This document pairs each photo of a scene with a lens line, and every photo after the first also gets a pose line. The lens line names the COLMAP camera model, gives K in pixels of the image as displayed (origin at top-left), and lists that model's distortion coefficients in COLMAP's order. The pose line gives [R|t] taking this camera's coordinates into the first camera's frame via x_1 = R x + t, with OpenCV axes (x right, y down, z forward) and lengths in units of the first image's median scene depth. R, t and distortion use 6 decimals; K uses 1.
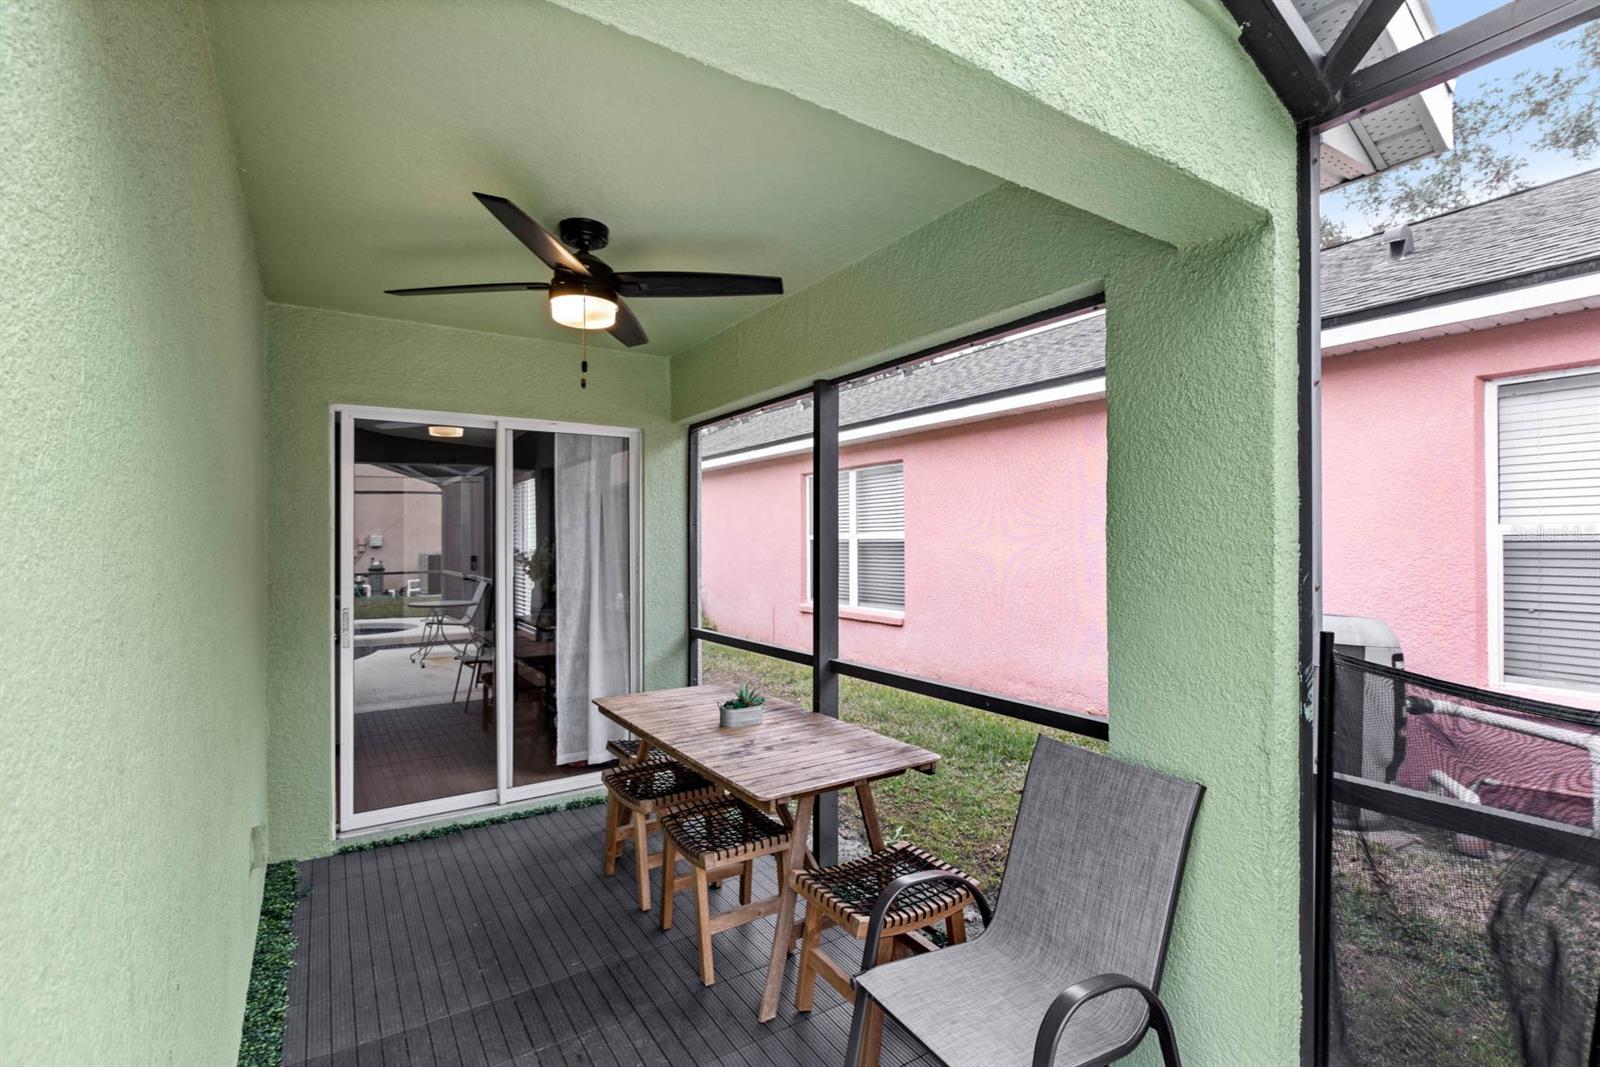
lens RADIAL K [[731.1, 0, 800.8], [0, 731.1, 538.0], [0, 0, 1]] dist [0.000299, 0.000383]
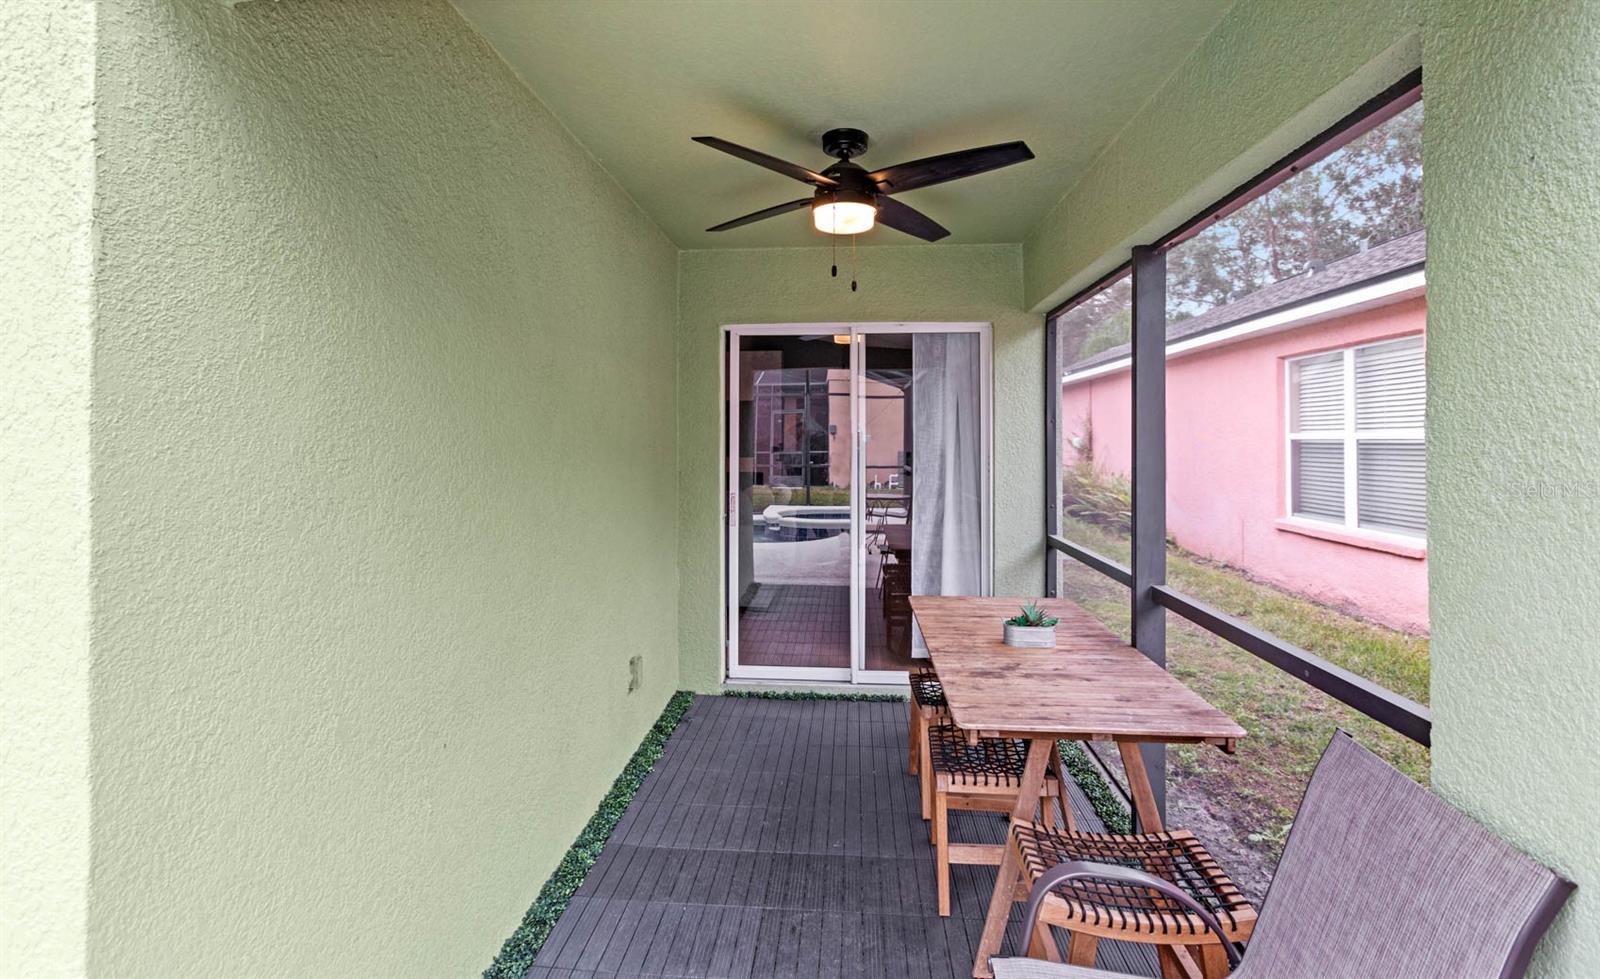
lens RADIAL K [[742.9, 0, 792.8], [0, 742.9, 430.4], [0, 0, 1]] dist [-0.000517, -0.000585]
pose [[0.791885, -0.000432, -0.610671, 0.228510], [-0.004257, 0.999972, -0.006227, -0.000586], [0.610656, 0.007531, 0.791860, 0.096974]]
